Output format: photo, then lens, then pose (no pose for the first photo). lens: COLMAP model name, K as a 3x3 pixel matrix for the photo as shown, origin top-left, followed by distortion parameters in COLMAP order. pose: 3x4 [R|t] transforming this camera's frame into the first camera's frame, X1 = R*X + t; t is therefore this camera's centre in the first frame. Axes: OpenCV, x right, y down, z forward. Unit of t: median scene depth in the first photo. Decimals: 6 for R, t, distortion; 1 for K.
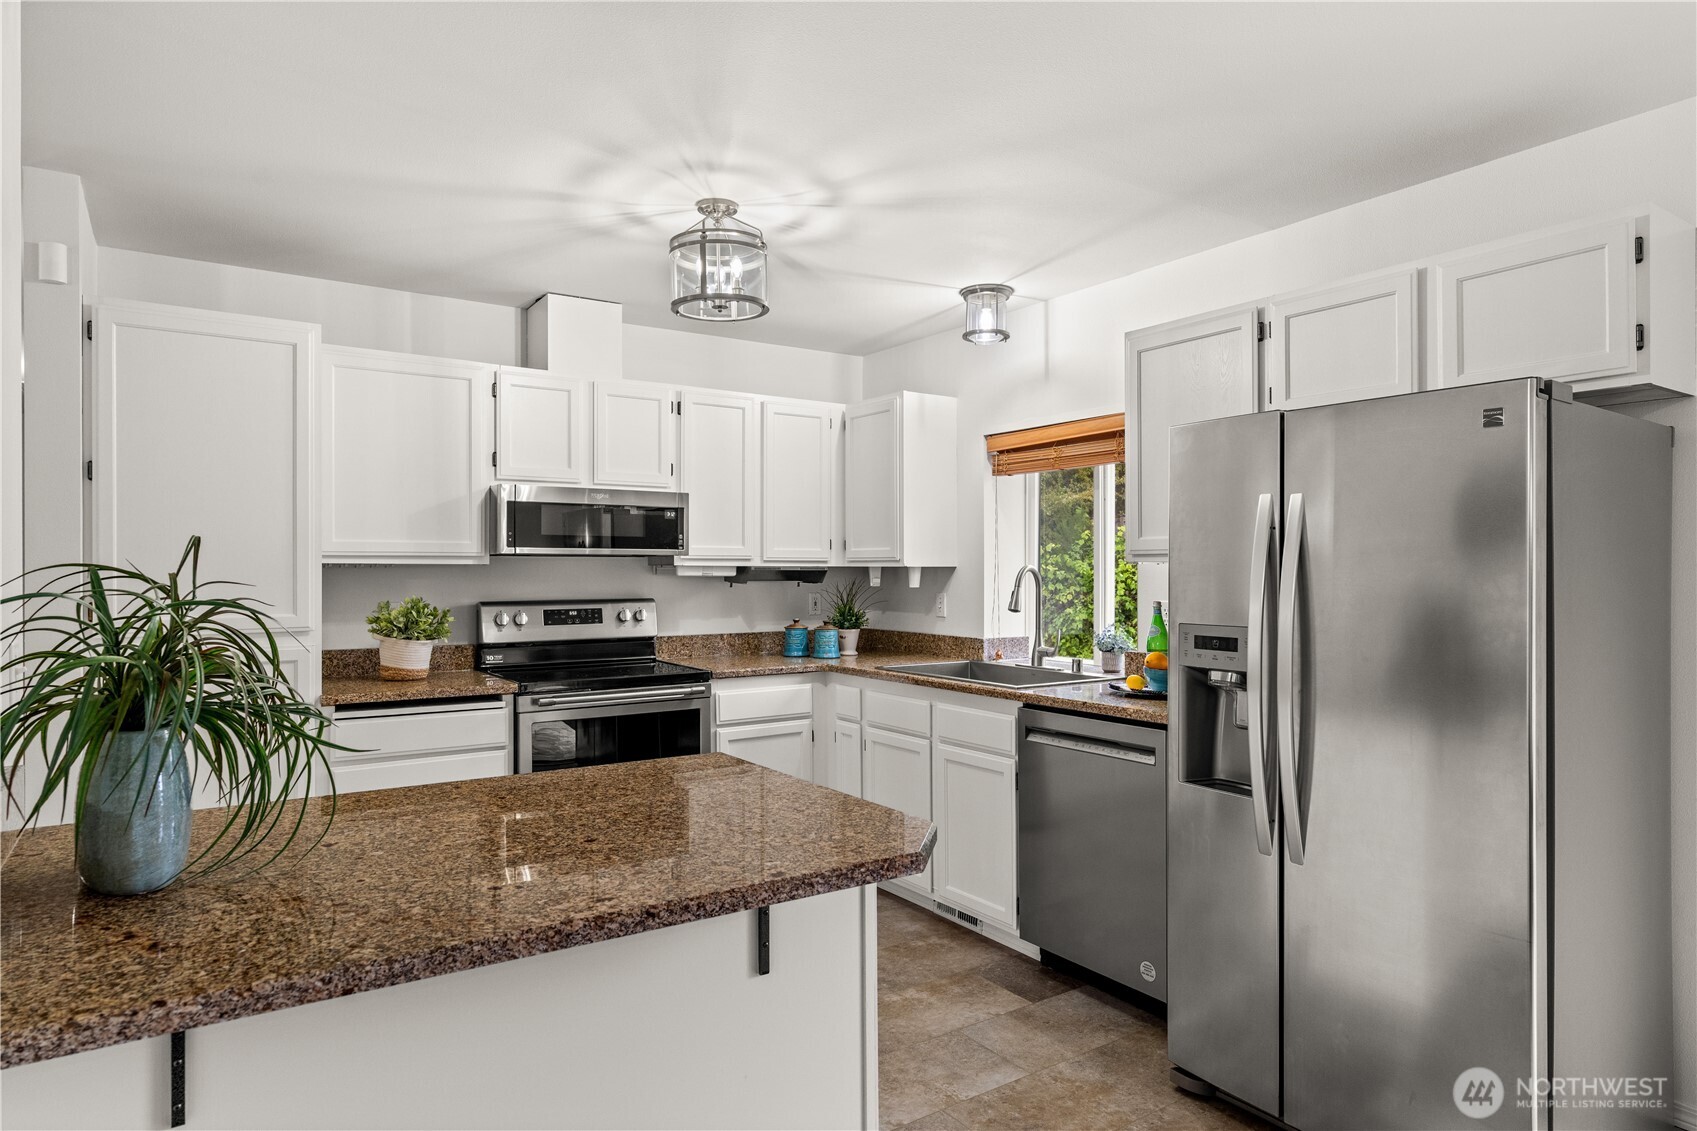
lens RADIAL K [[979.5, 0, 848.5], [0, 979.5, 565.5], [0, 0, 1]] dist [-0.008849, -0.001749]
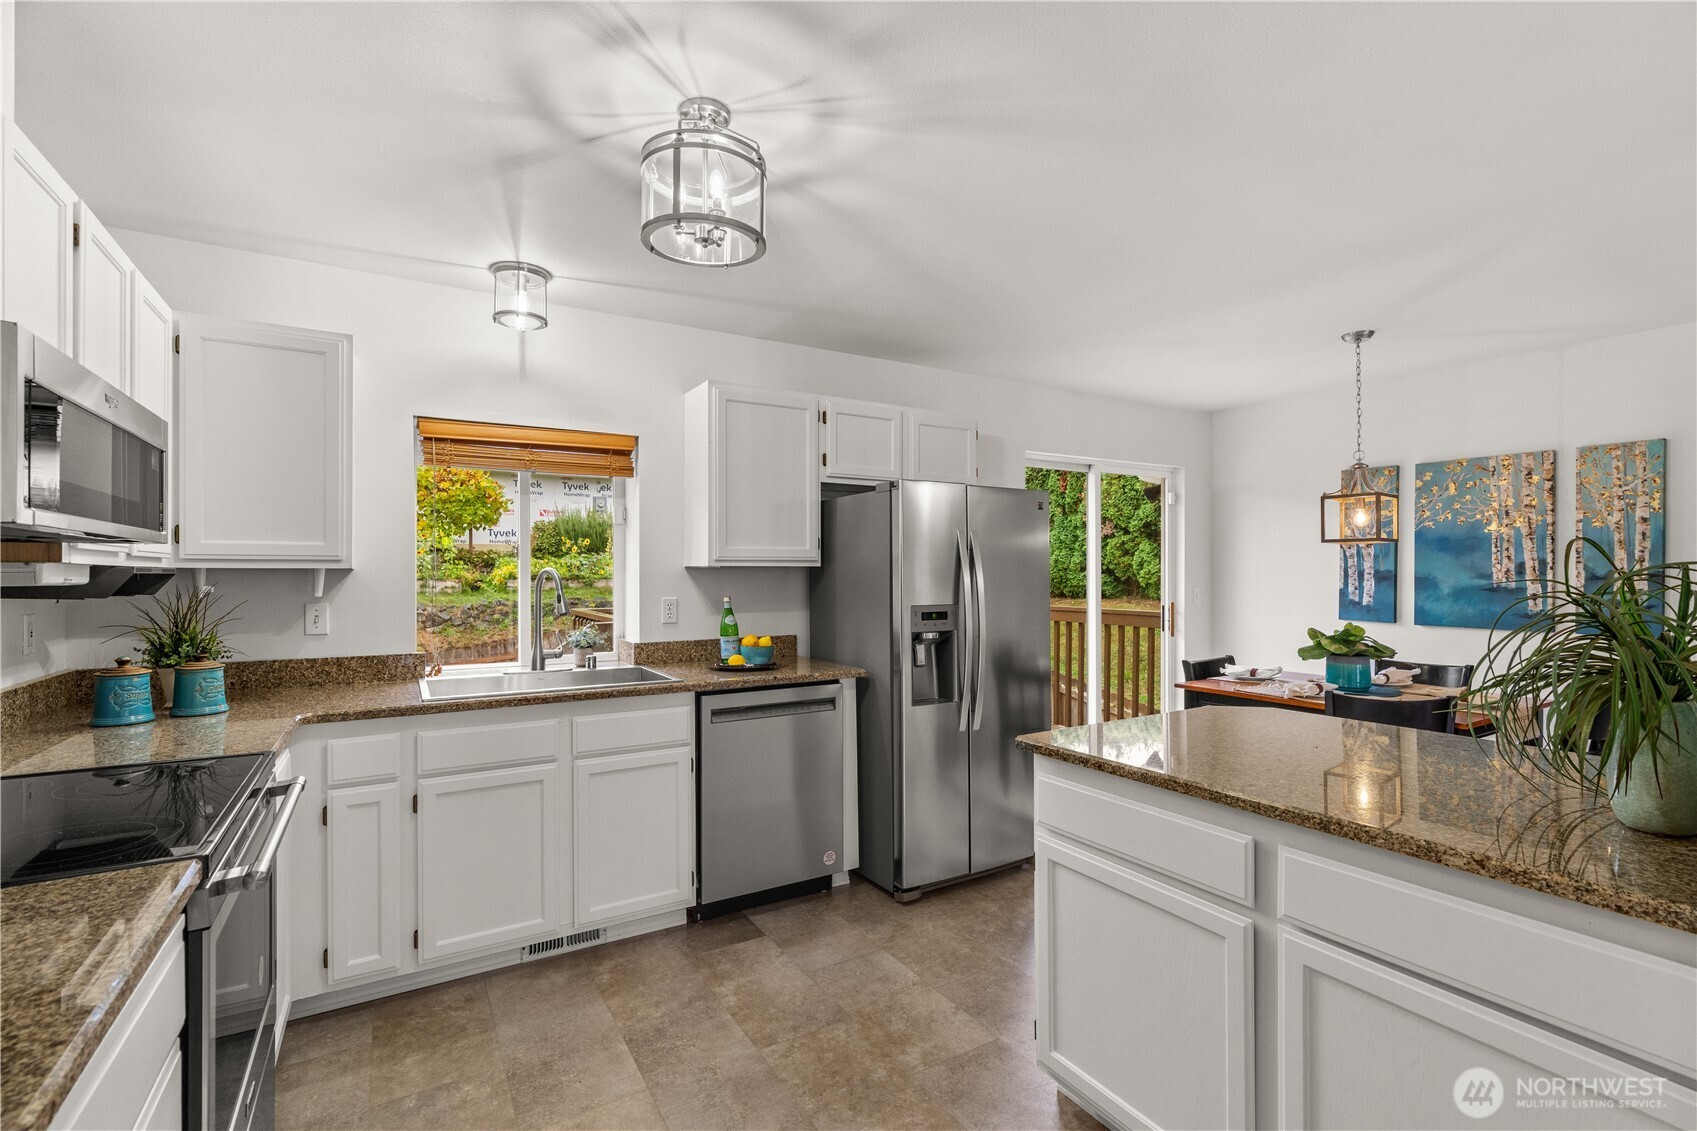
lens RADIAL K [[779.6, 0, 858.7], [0, 779.6, 570.1], [0, 0, 1]] dist [-0.000164, 0.000495]
pose [[0.047610, 0.004052, 0.998858, -0.561650], [-0.002444, 0.999989, -0.003940, 0.004018], [-0.998863, -0.002254, 0.047619, 0.625717]]
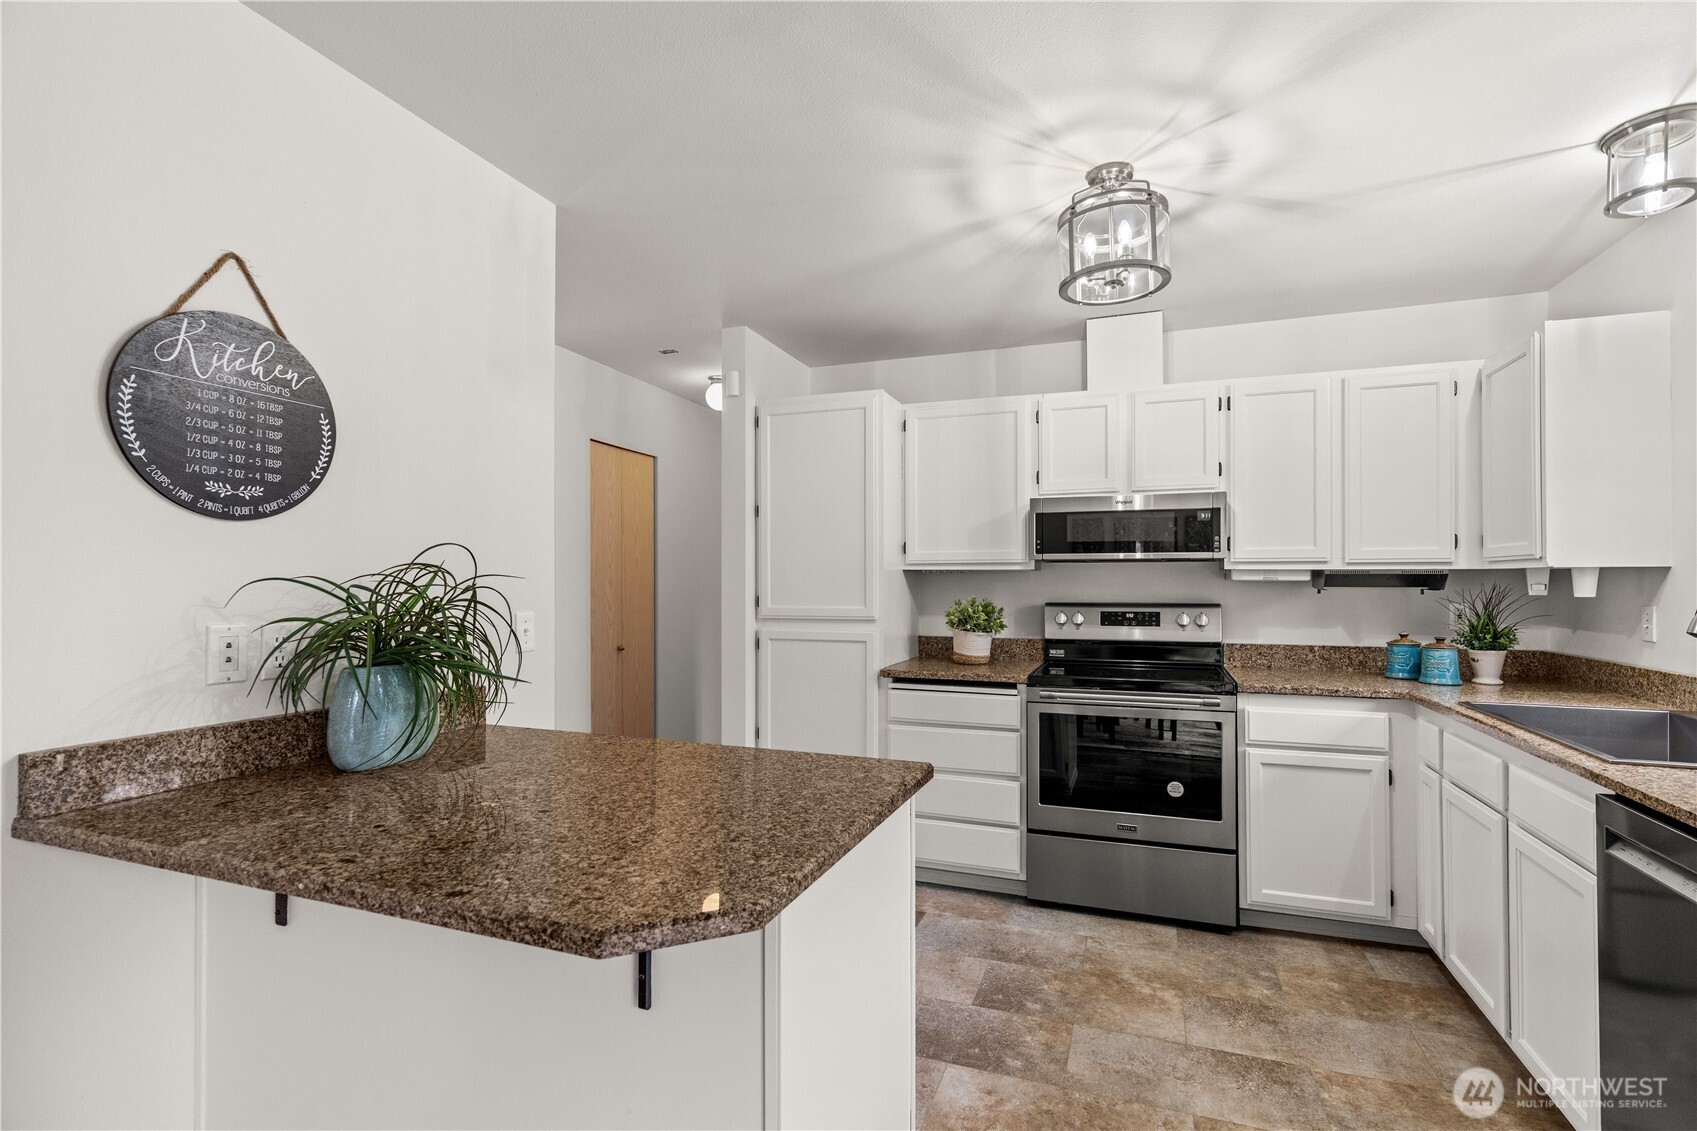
lens RADIAL K [[772.8, 0, 864.4], [0, 772.8, 578.2], [0, 0, 1]] dist [-0.003346, 0.000560]
pose [[0.591241, -0.003666, -0.806487, 0.231588], [0.002865, 0.999993, -0.002445, 0.009760], [0.806490, -0.000865, 0.591247, 0.285061]]
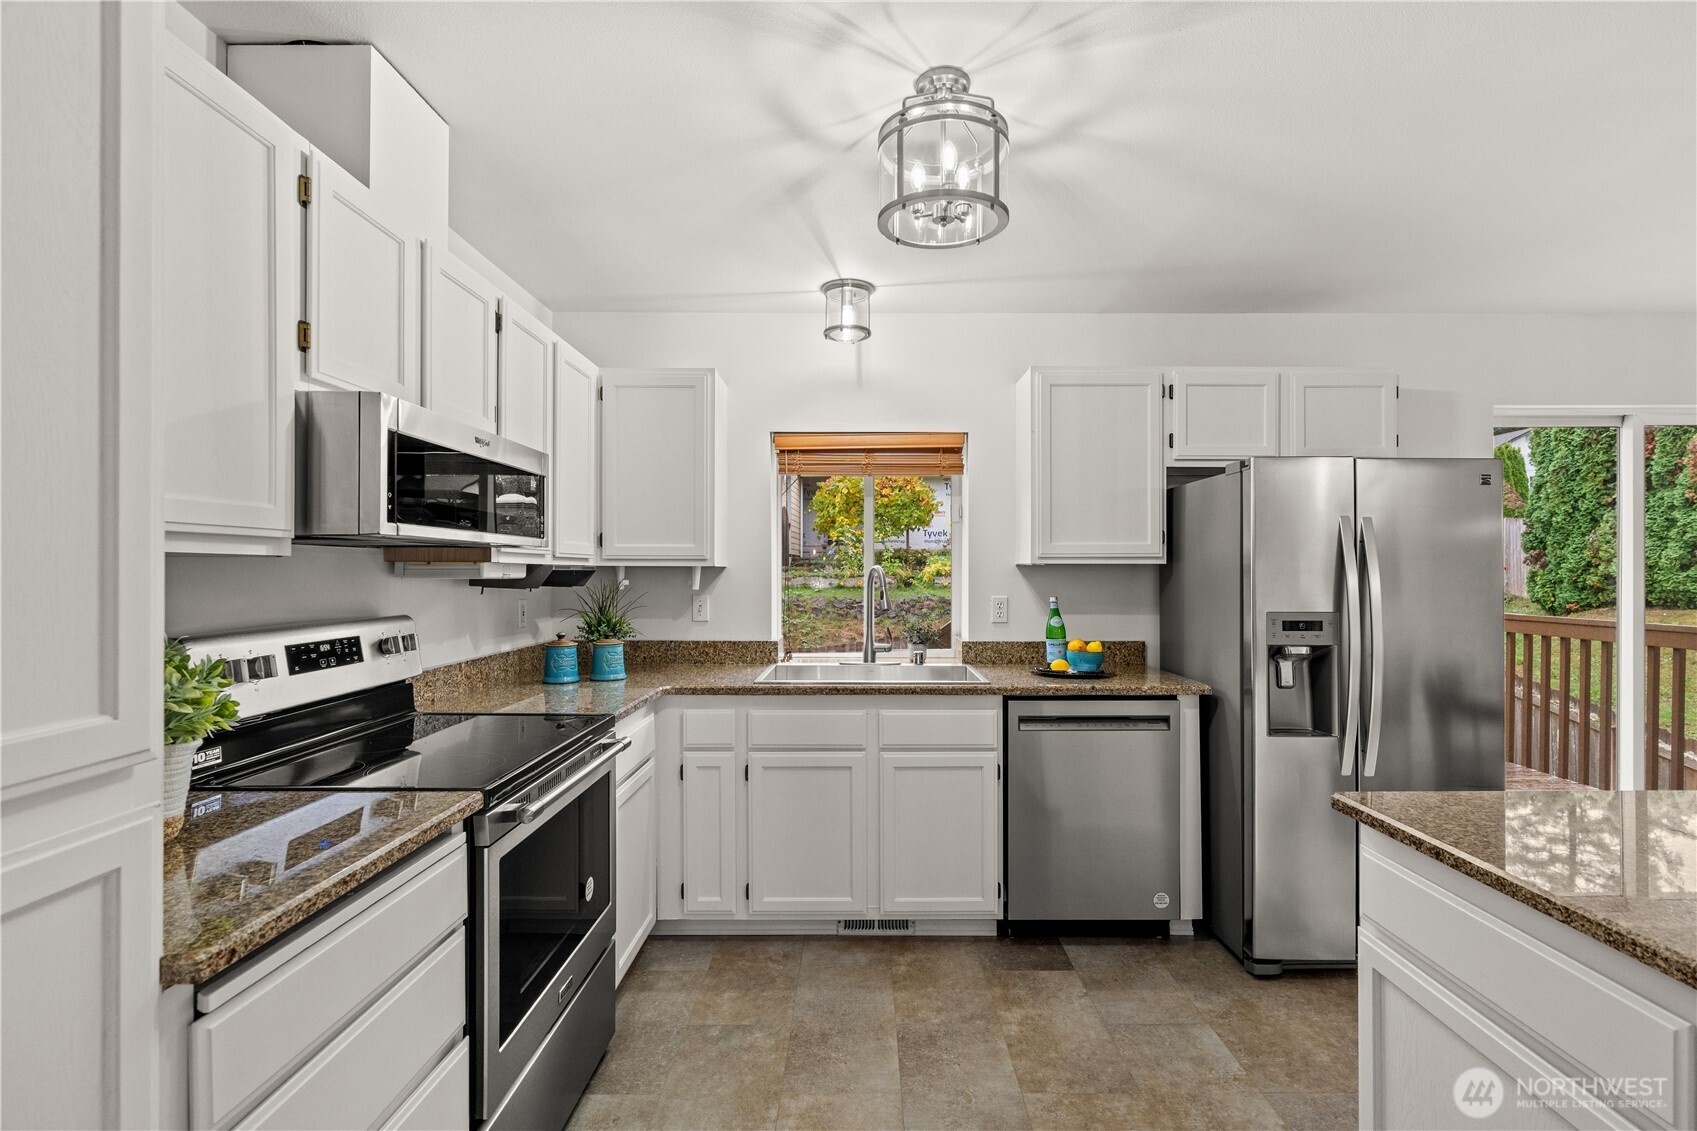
lens RADIAL K [[789.2, 0, 852.9], [0, 789.2, 571.6], [0, 0, 1]] dist [-0.001559, 0.001004]
pose [[0.563588, 0.000426, 0.826056, -0.498051], [-0.004944, 0.999984, 0.002857, 0.003460], [-0.826041, -0.005695, 0.563581, 0.529327]]
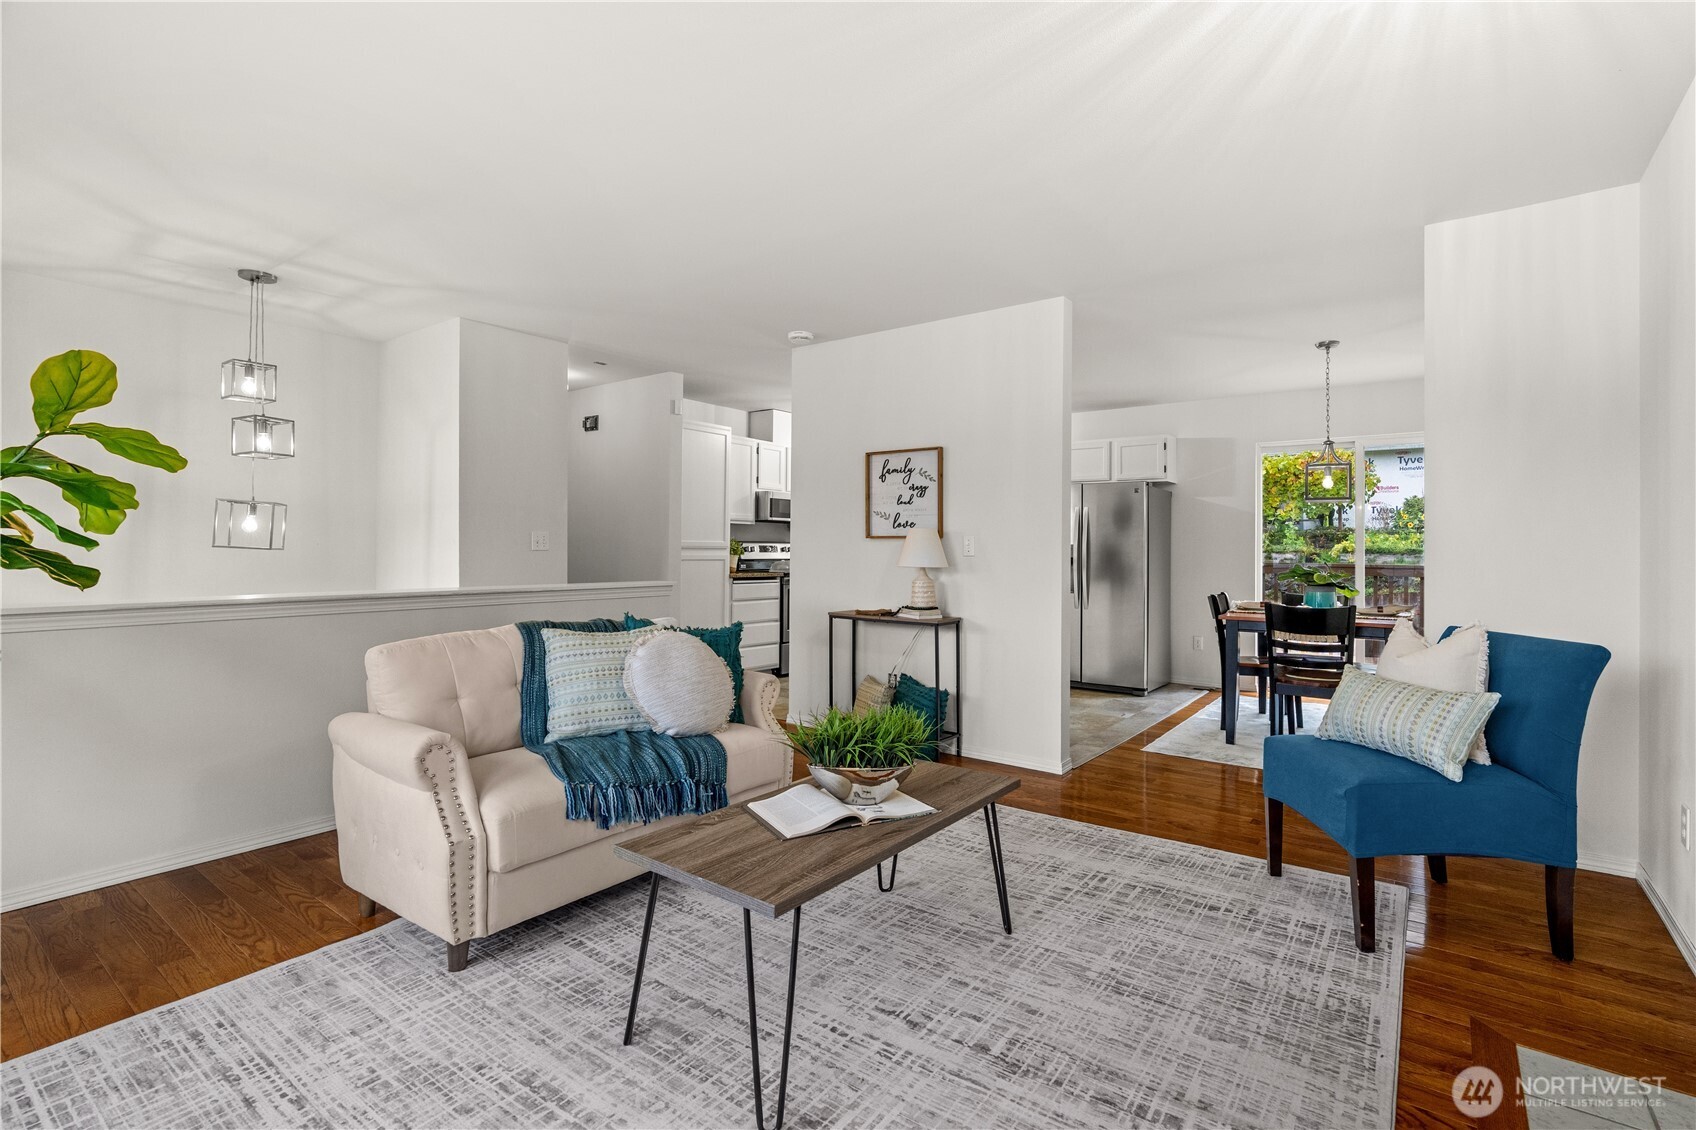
lens RADIAL K [[788.7, 0, 852.4], [0, 788.7, 571.1], [0, 0, 1]] dist [-0.001559, 0.001004]
pose [[0.945180, 0.001349, 0.326547, -0.718218], [-0.011102, 0.999546, 0.028004, 0.051530], [-0.326361, -0.030094, 0.944766, -0.814681]]
